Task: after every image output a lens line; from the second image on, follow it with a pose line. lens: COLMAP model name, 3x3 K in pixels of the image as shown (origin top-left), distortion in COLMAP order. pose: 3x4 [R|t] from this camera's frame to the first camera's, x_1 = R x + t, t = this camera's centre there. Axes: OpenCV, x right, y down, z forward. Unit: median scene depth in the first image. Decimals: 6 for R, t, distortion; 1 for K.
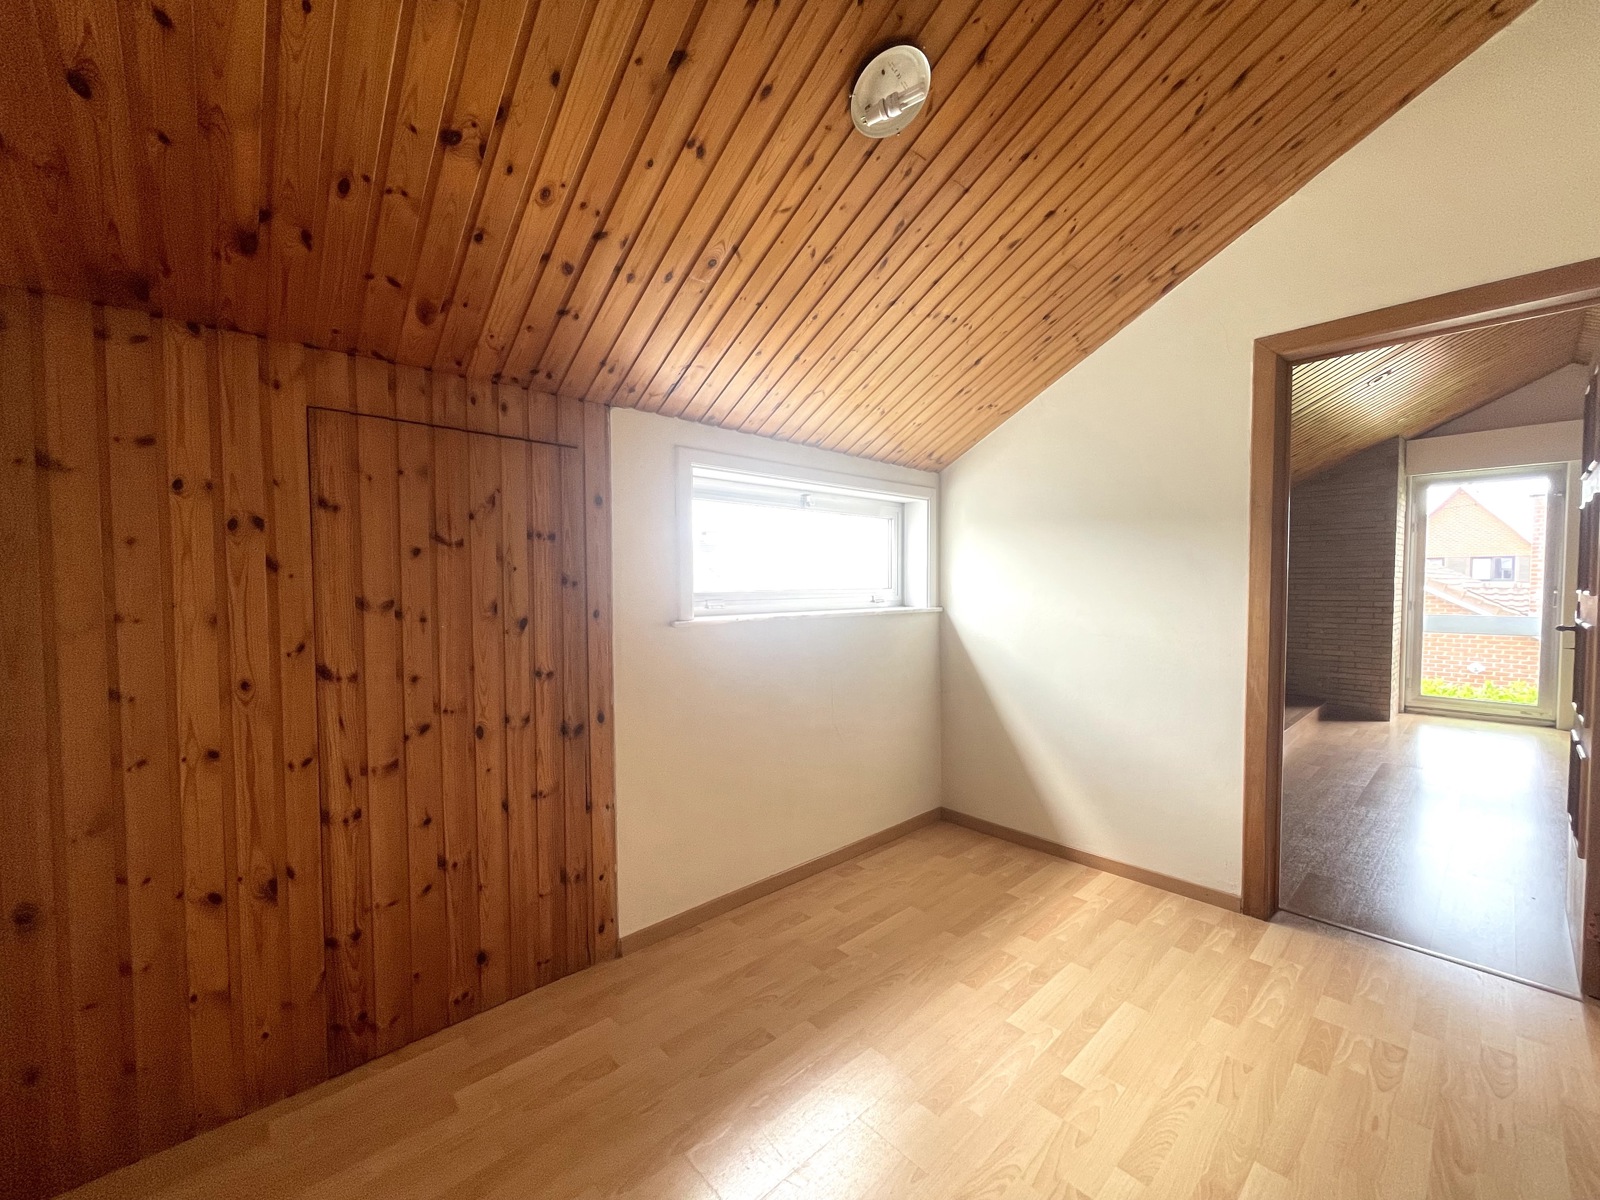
lens RADIAL K [[650.9, 0, 801.0], [0, 650.9, 601.6], [0, 0, 1]] dist [0.009112, 0.001472]
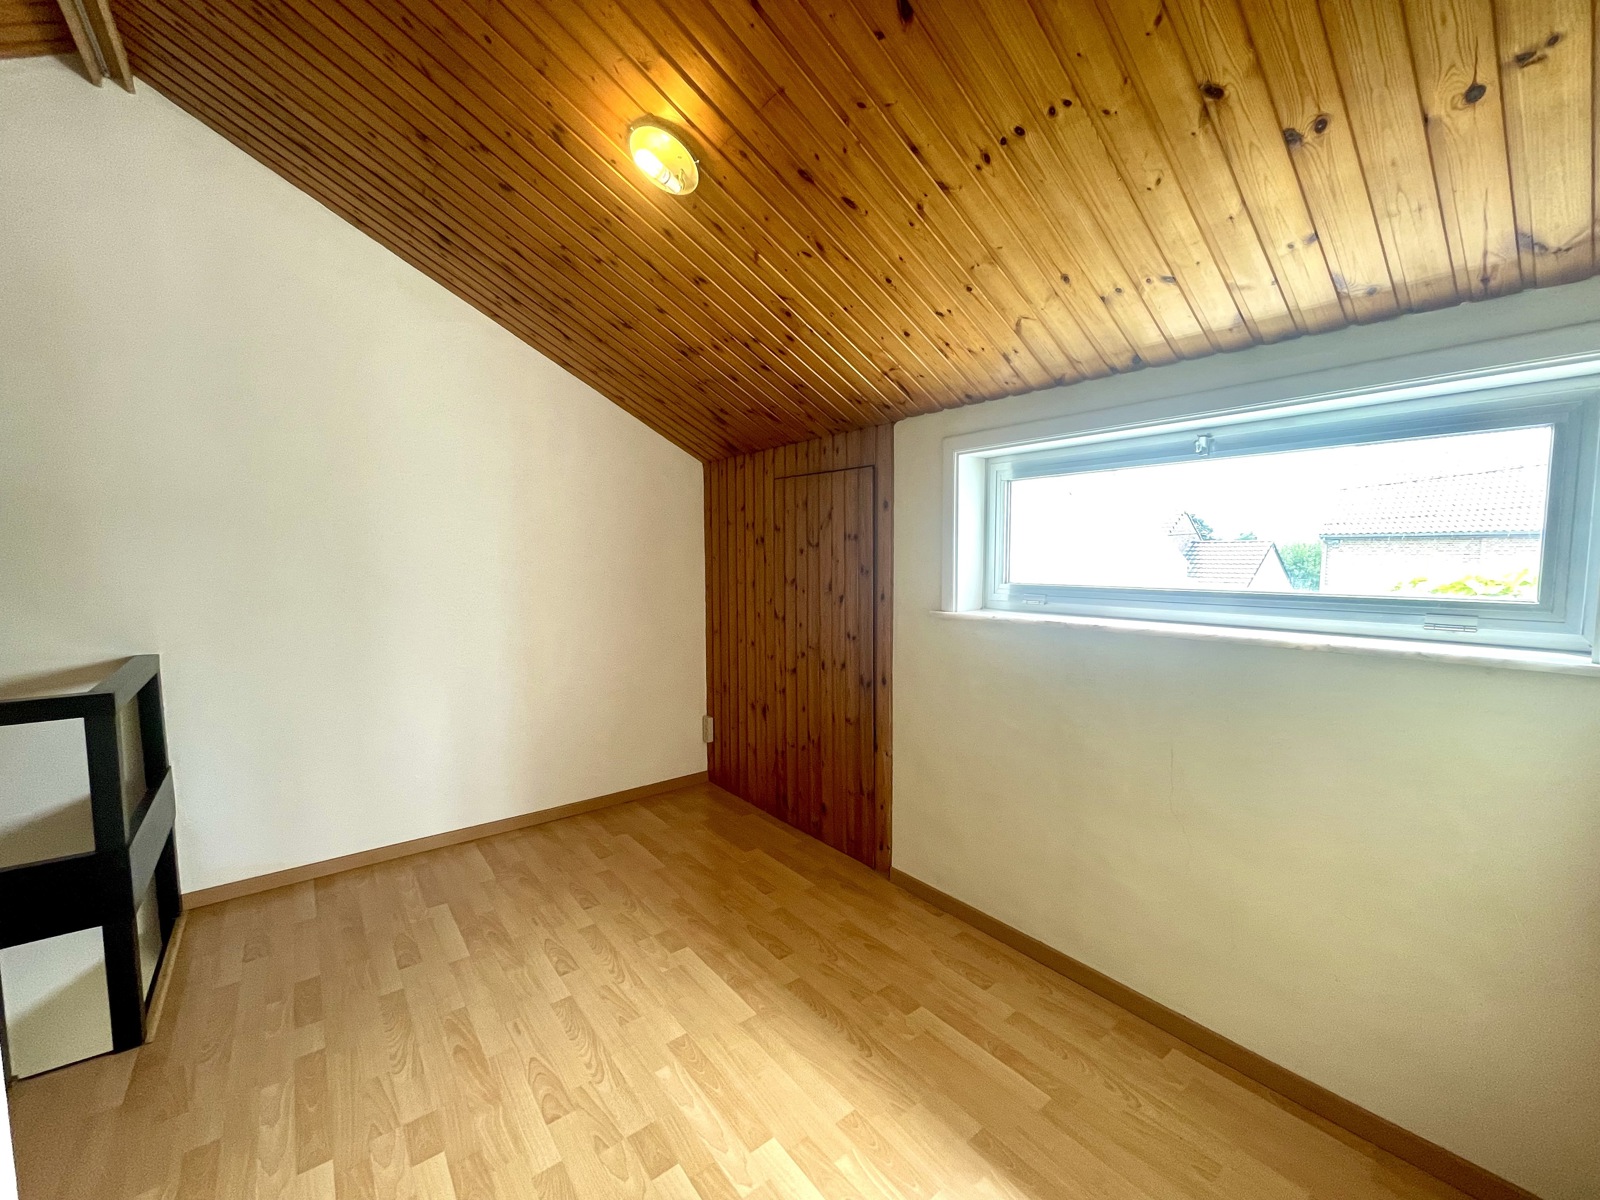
lens RADIAL K [[650.9, 0, 801.0], [0, 650.9, 601.0], [0, 0, 1]] dist [0.009112, 0.001472]
pose [[-0.080173, 0.077529, -0.993761, 1.037101], [-0.022225, 0.996584, 0.079543, -0.075769], [0.996533, 0.028463, -0.078176, 1.055543]]
